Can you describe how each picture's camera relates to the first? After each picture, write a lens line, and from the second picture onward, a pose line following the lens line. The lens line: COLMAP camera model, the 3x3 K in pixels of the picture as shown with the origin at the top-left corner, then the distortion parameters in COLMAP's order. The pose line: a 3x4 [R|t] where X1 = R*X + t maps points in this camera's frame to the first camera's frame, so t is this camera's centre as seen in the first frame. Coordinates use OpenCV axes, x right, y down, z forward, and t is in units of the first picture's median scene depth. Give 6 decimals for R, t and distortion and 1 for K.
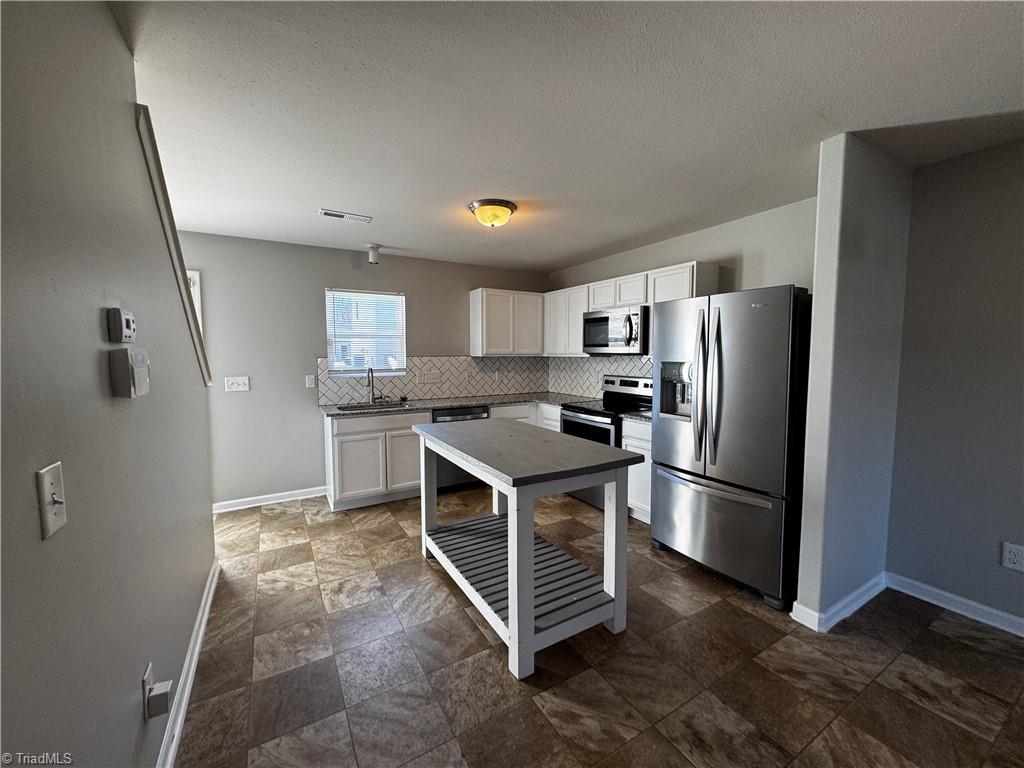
lens RADIAL K [[405.9, 0, 512.0], [0, 405.9, 384.0], [0, 0, 1]] dist [-0.008917, 0.000144]
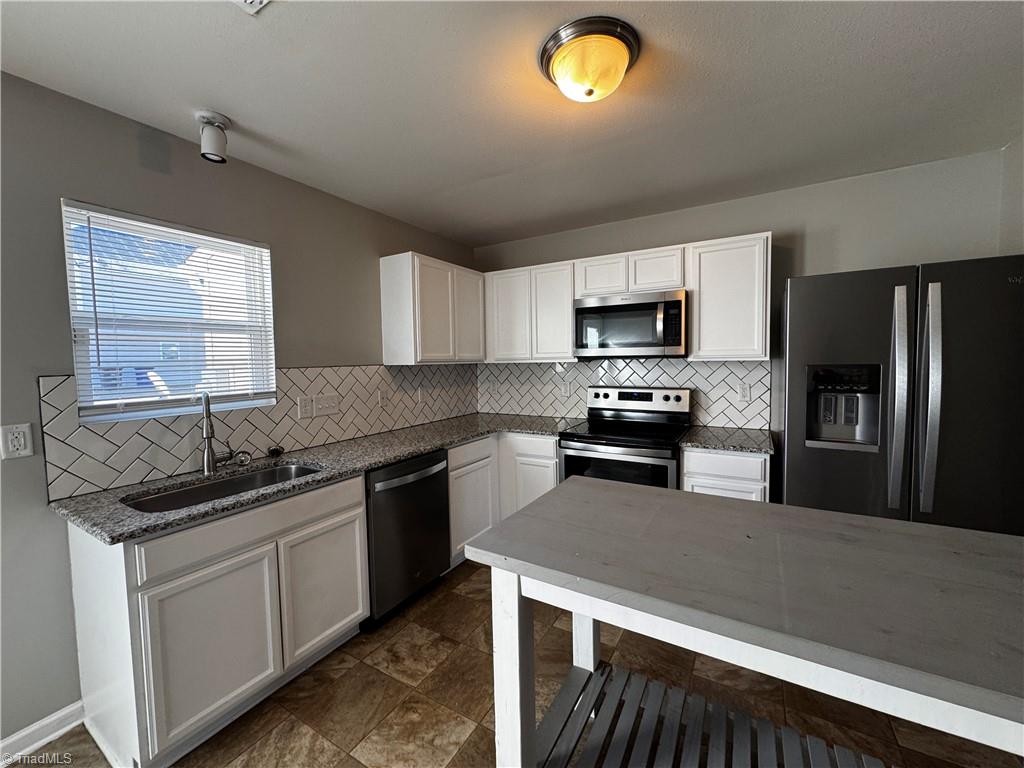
lens RADIAL K [[405.9, 0, 512.0], [0, 405.9, 384.0], [0, 0, 1]] dist [-0.008917, 0.000144]
pose [[0.876957, -0.044477, 0.478506, -0.237570], [0.054269, 0.998504, -0.006648, -0.027608], [-0.477494, 0.031798, 0.878059, 0.399344]]
